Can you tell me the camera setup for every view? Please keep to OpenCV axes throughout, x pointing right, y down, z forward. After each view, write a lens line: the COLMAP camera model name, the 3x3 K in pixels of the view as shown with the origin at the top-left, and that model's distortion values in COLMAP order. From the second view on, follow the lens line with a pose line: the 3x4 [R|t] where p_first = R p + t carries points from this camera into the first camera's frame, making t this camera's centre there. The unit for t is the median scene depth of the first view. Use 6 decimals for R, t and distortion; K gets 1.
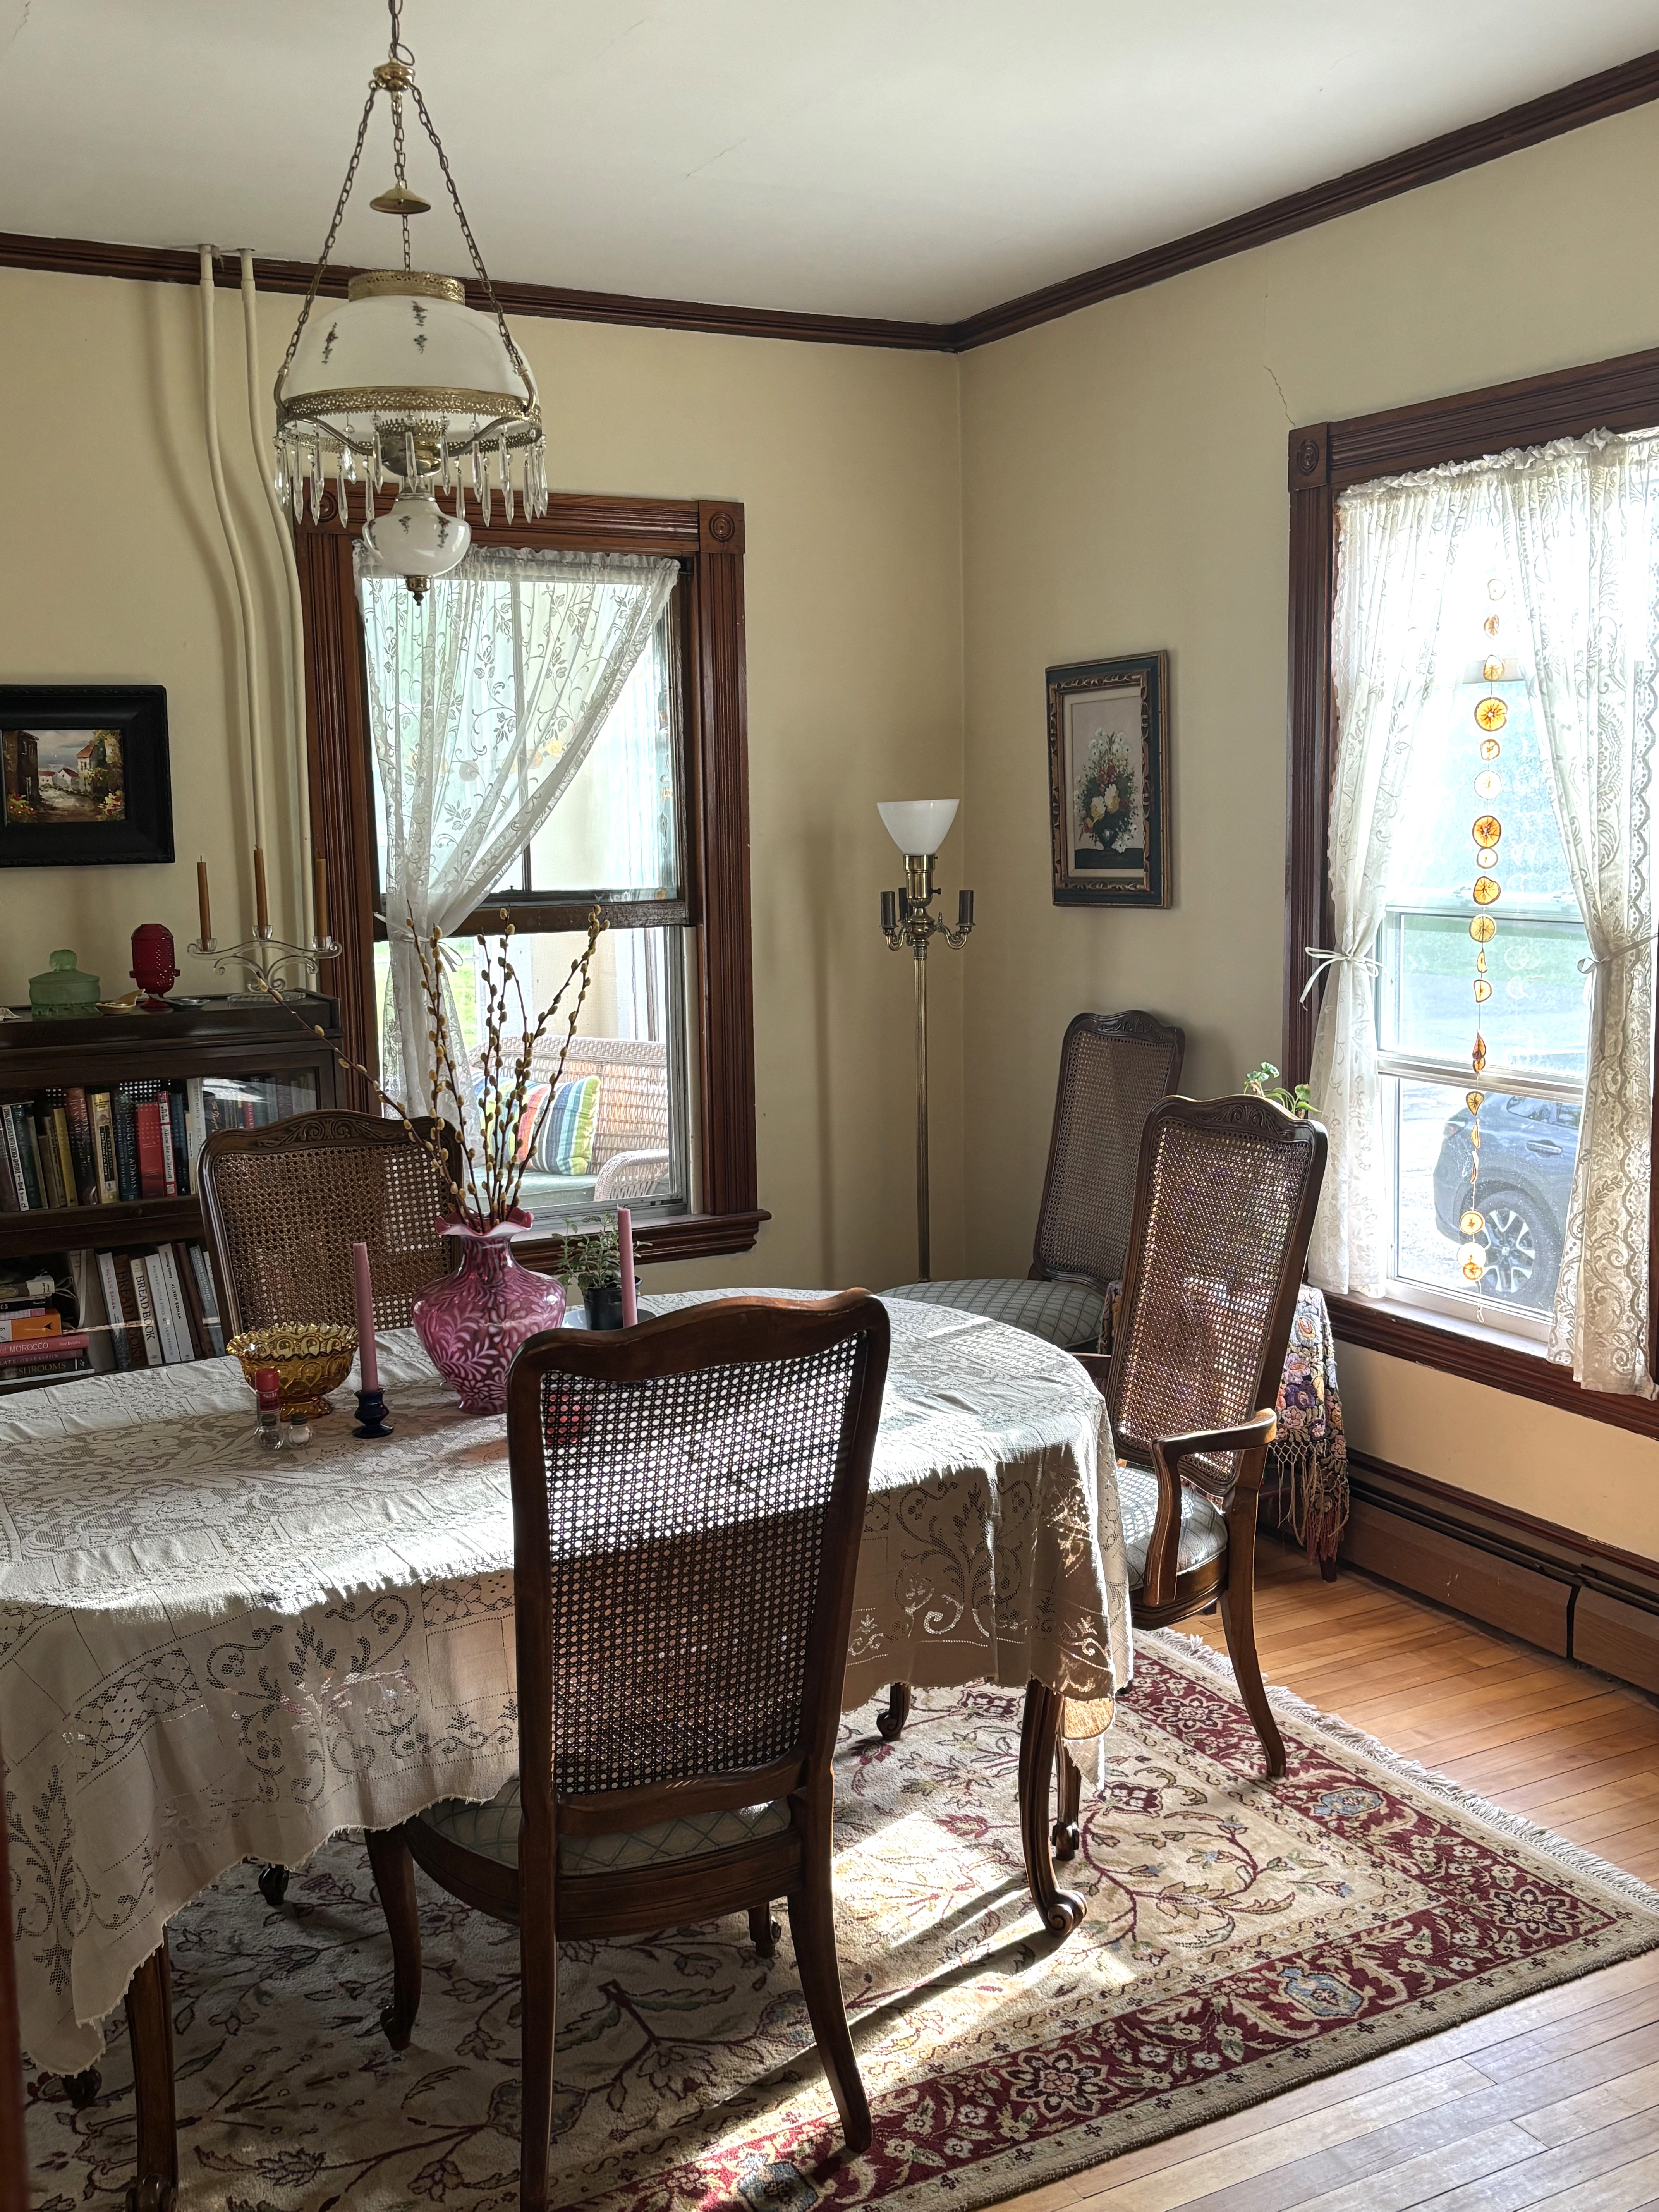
lens RADIAL K [[2175.8, 0, 826.4], [0, 2175.8, 1104.2], [0, 0, 1]] dist [0.155448, -0.456469]
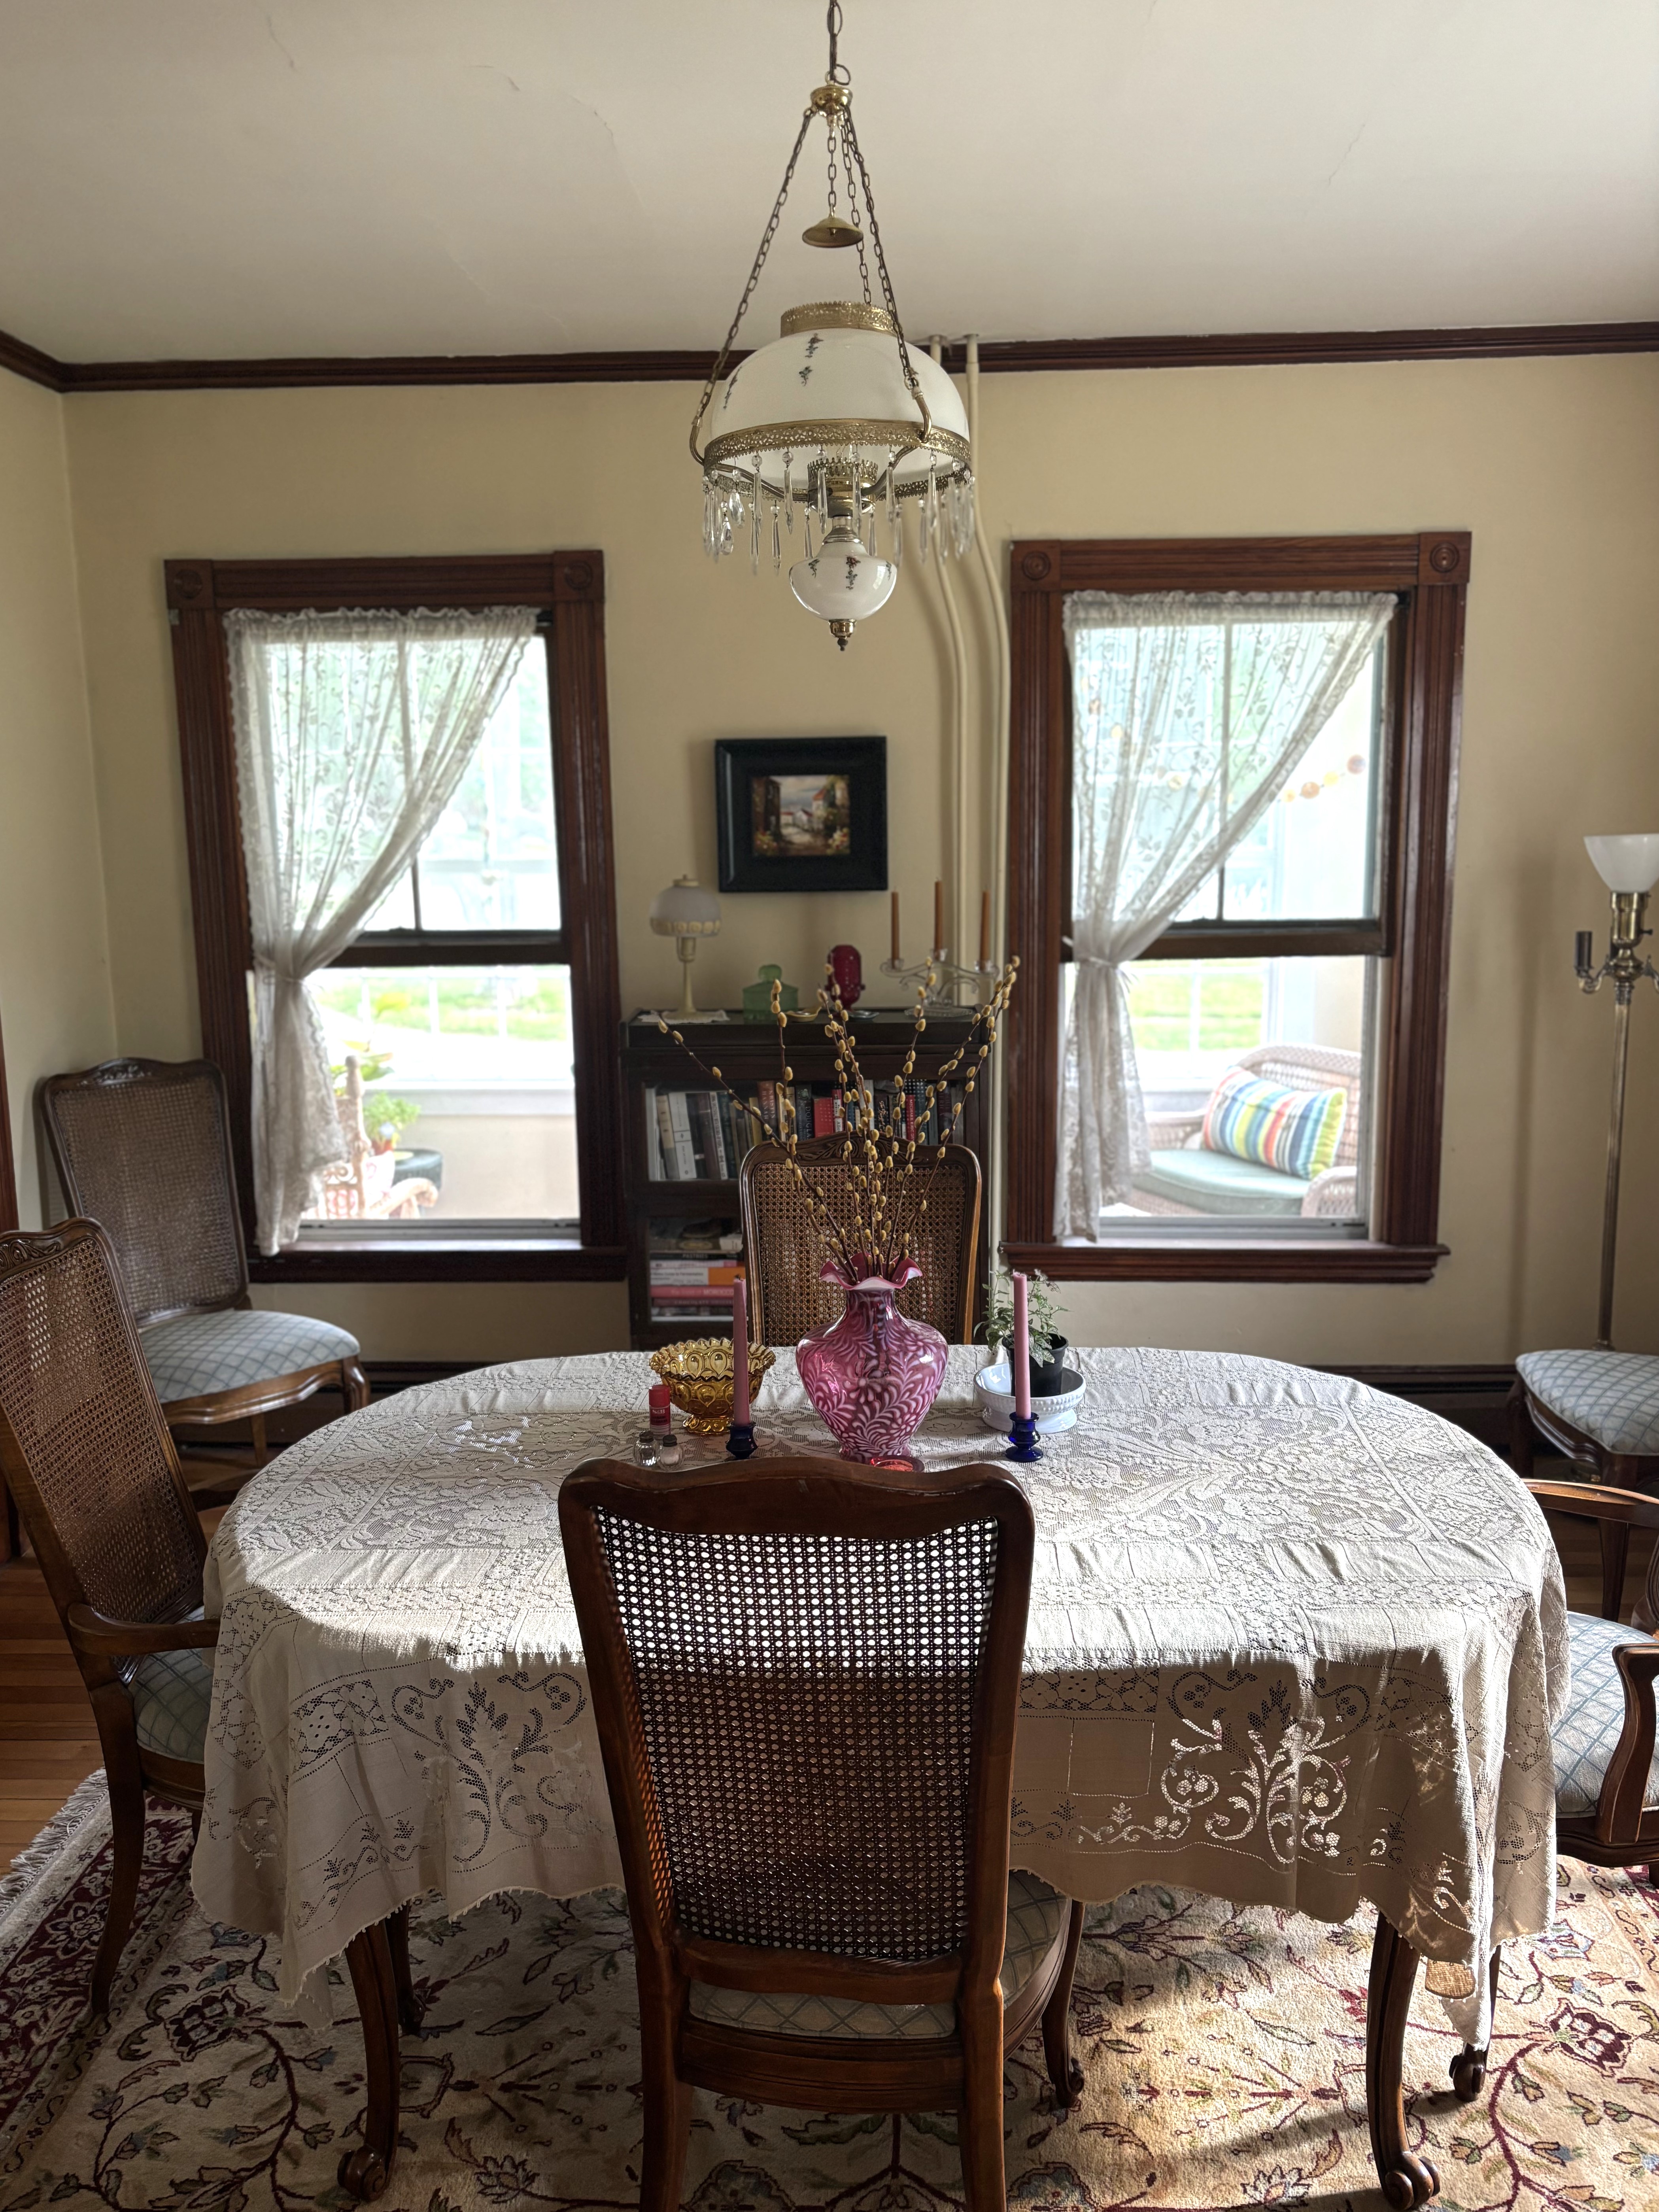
lens RADIAL K [[1700.3, 0, 830.2], [0, 1700.3, 1114.5], [0, 0, 1]] dist [0.018973, -0.019822]
pose [[0.857964, 0.087525, -0.506199, 0.143016], [-0.070076, 0.996108, 0.053461, -0.039235], [0.508908, -0.010396, 0.860758, 0.221755]]
